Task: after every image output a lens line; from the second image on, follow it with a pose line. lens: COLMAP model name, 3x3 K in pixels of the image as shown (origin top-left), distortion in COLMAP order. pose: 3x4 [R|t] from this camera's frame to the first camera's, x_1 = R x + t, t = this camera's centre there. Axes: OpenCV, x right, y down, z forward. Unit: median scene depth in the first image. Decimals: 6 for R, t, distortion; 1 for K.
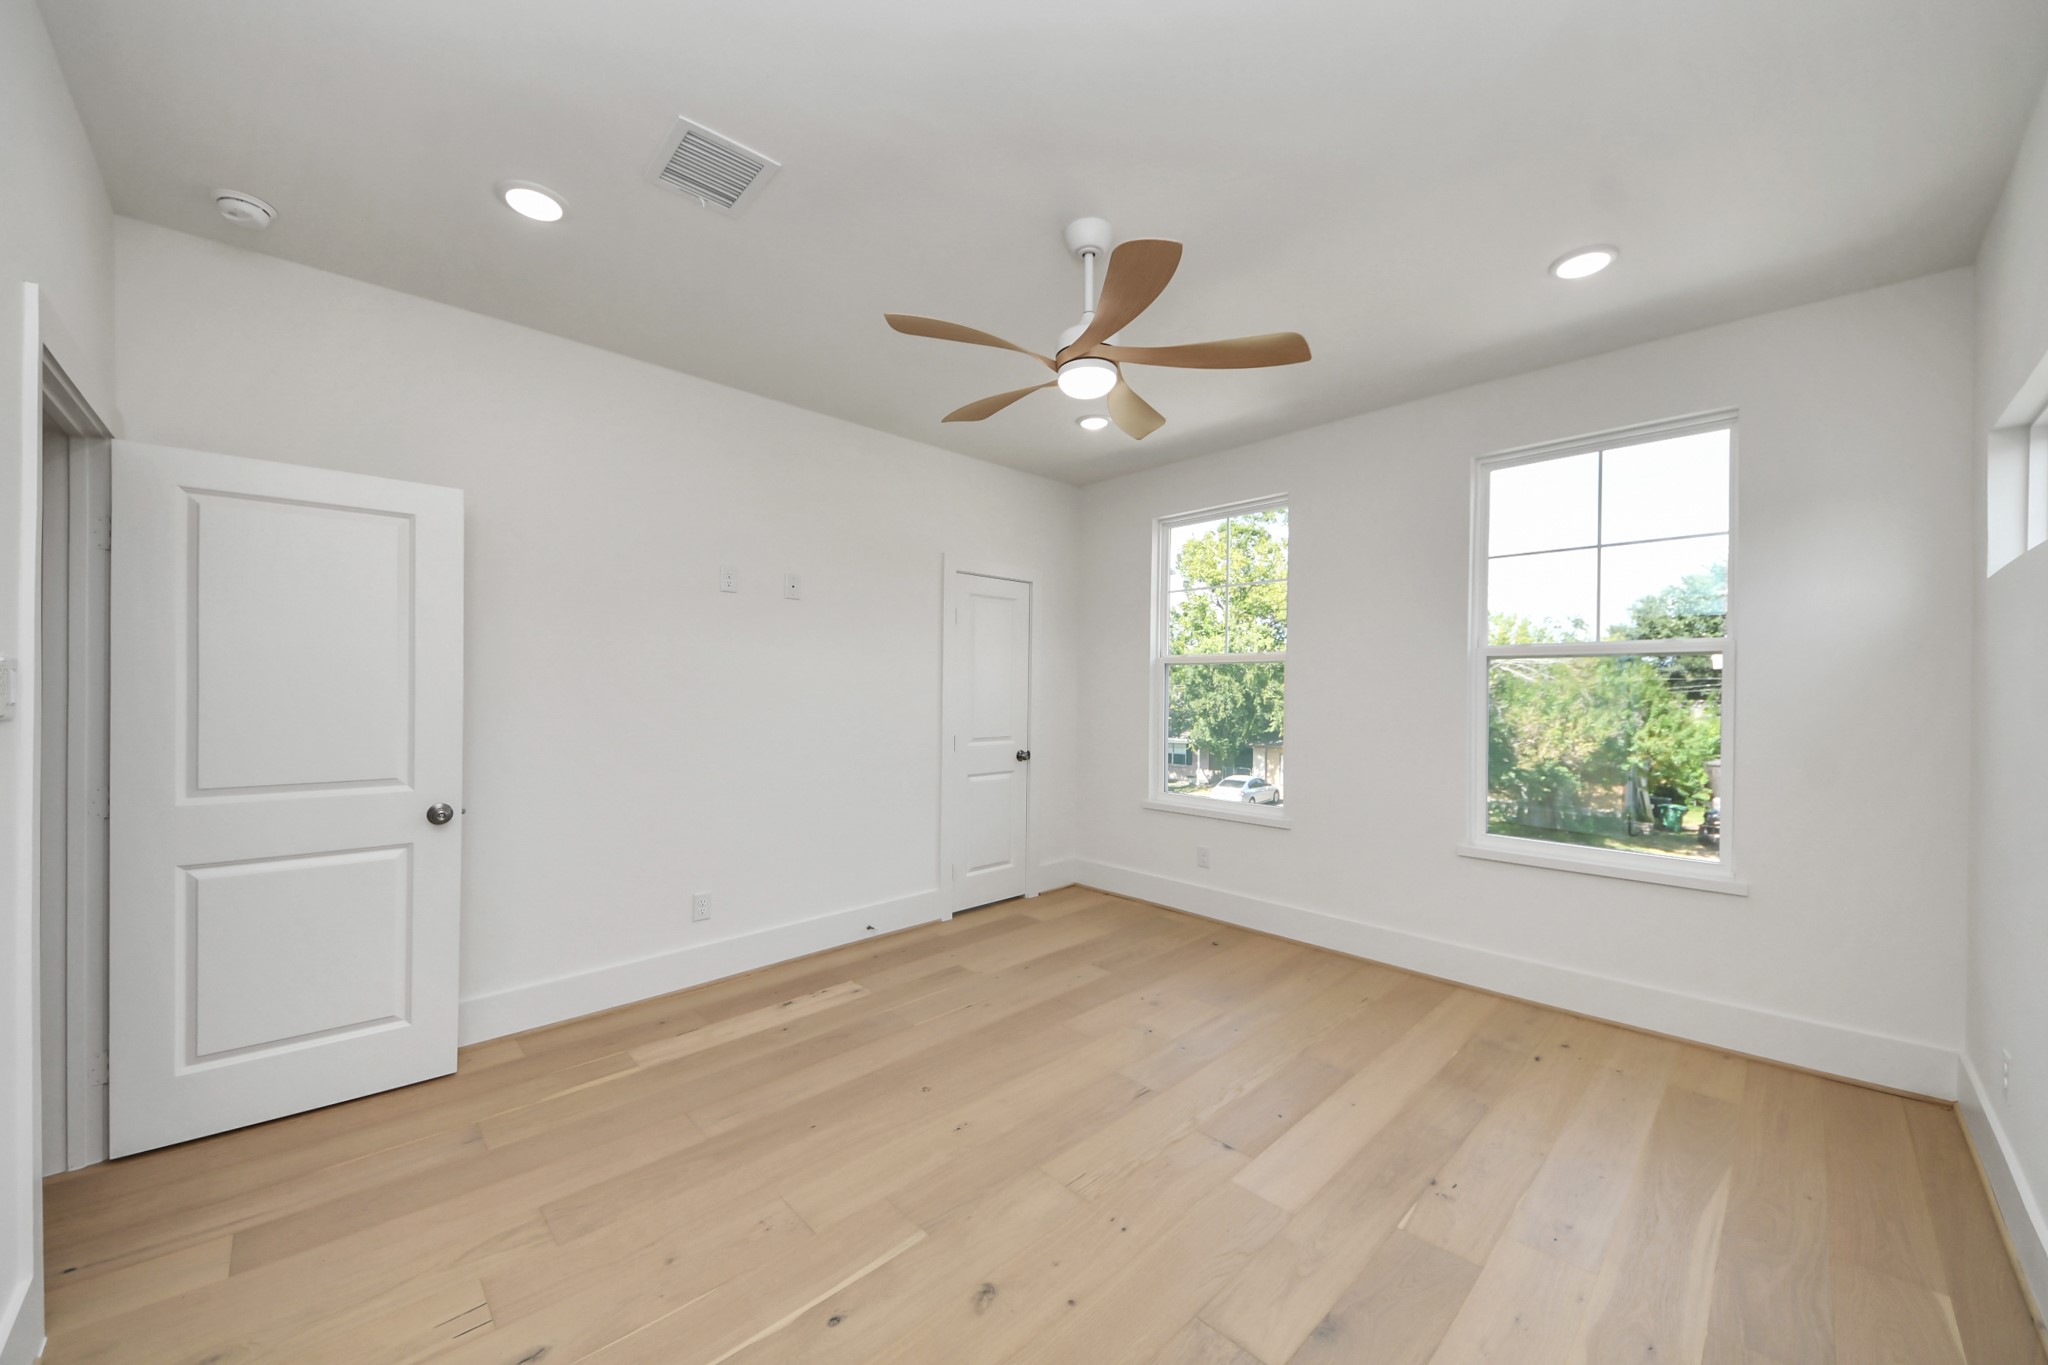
lens RADIAL K [[756.0, 0, 1003.6], [0, 756.0, 695.1], [0, 0, 1]] dist [0.000537, -0.003752]
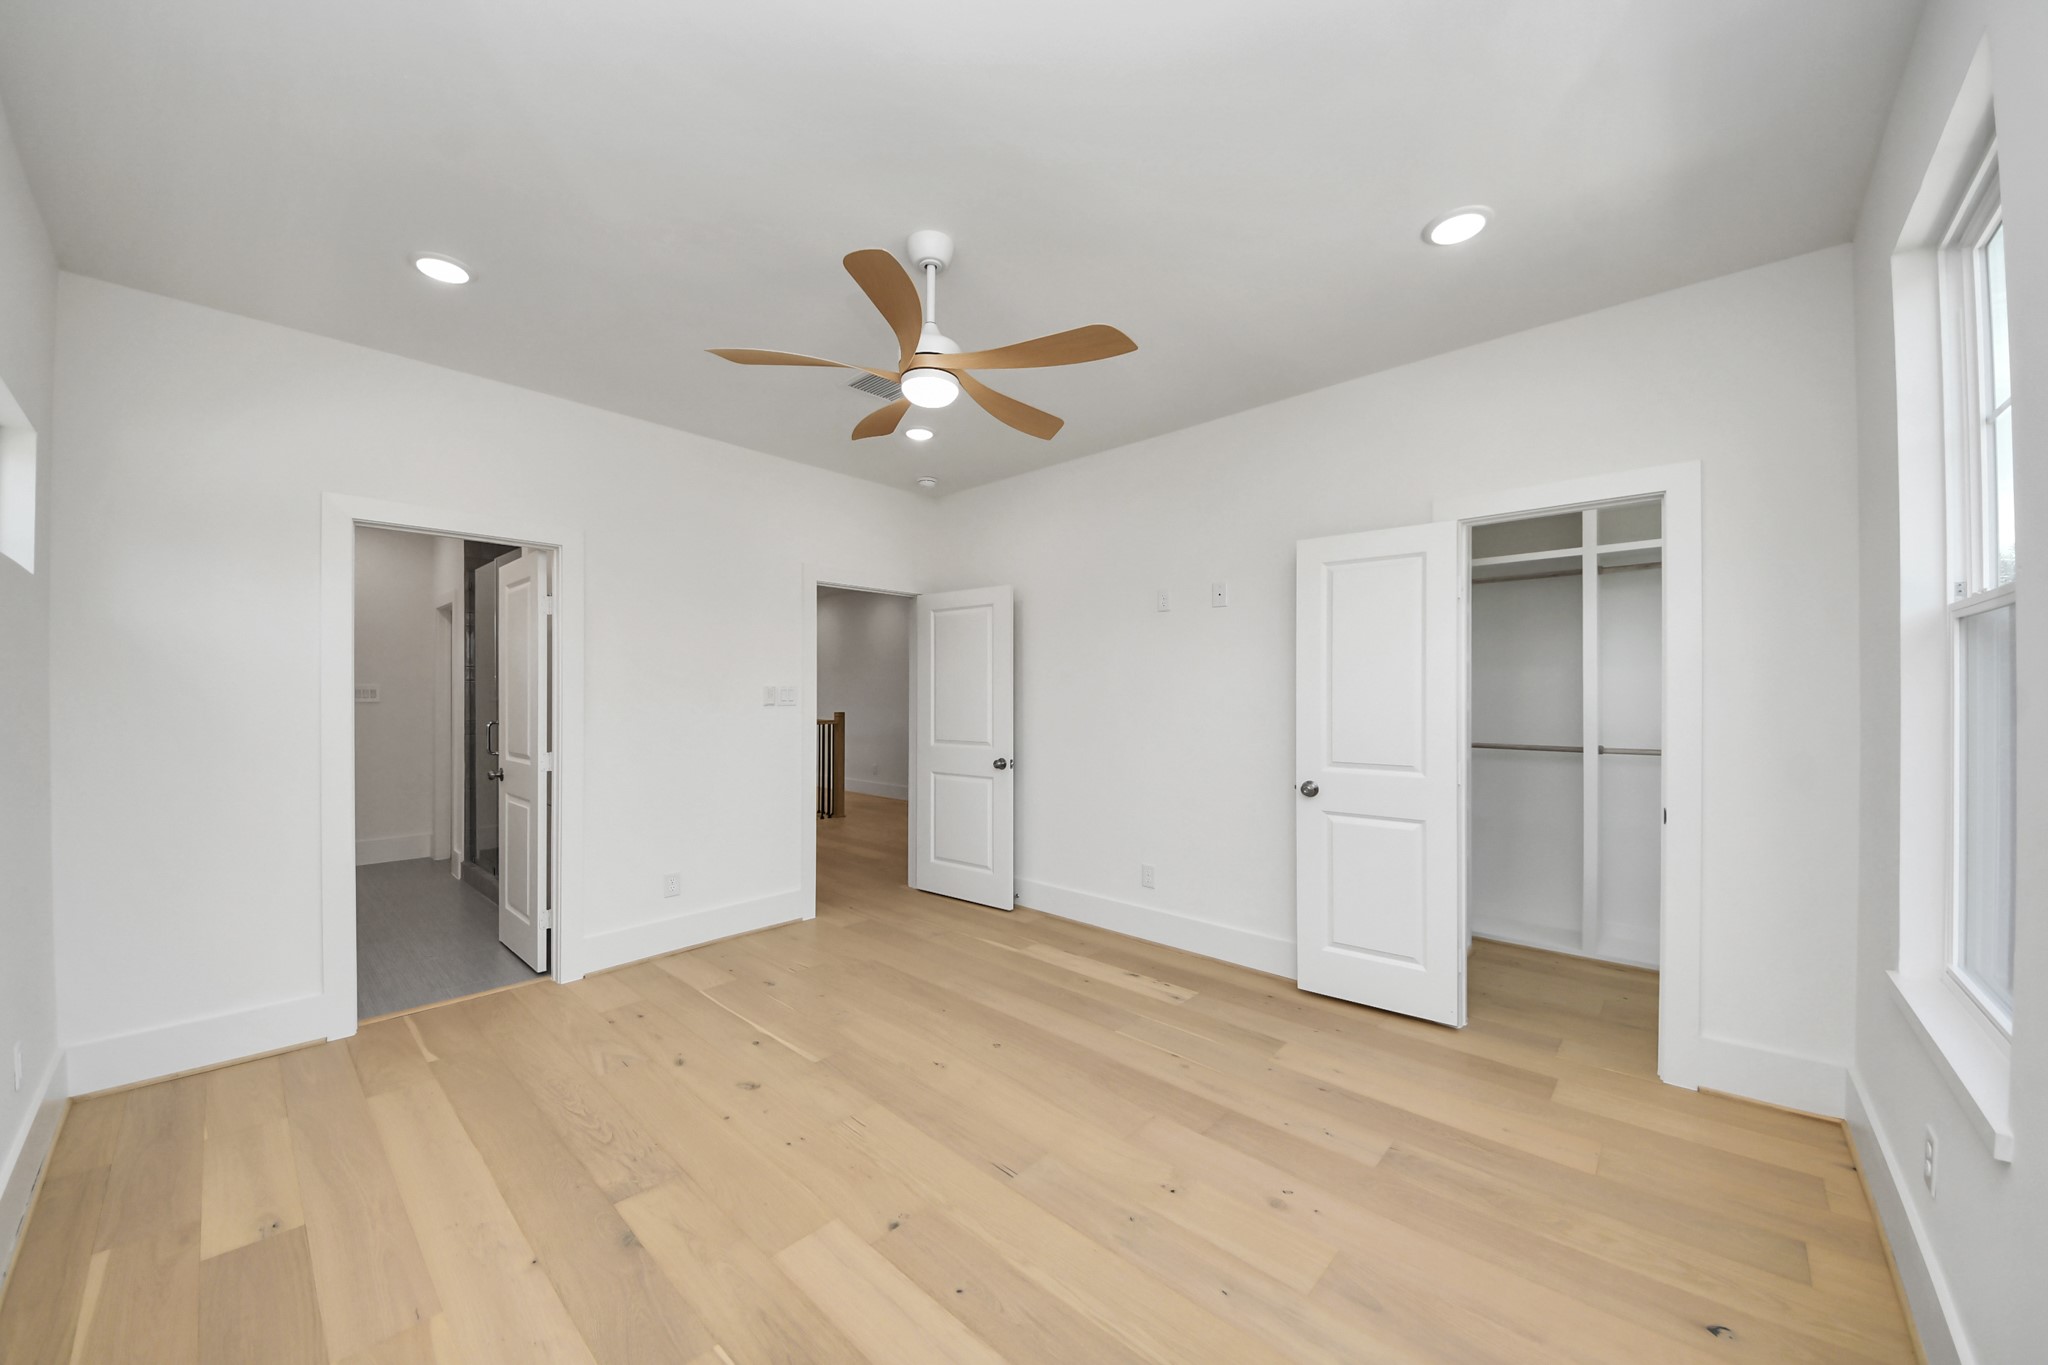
lens RADIAL K [[756.0, 0, 1029.6], [0, 756.0, 673.4], [0, 0, 1]] dist [0.000537, -0.003752]
pose [[0.064787, -0.019809, -0.997702, 1.008641], [-0.010434, 0.999735, -0.020527, -0.016965], [0.997845, 0.011740, 0.064563, 0.931939]]
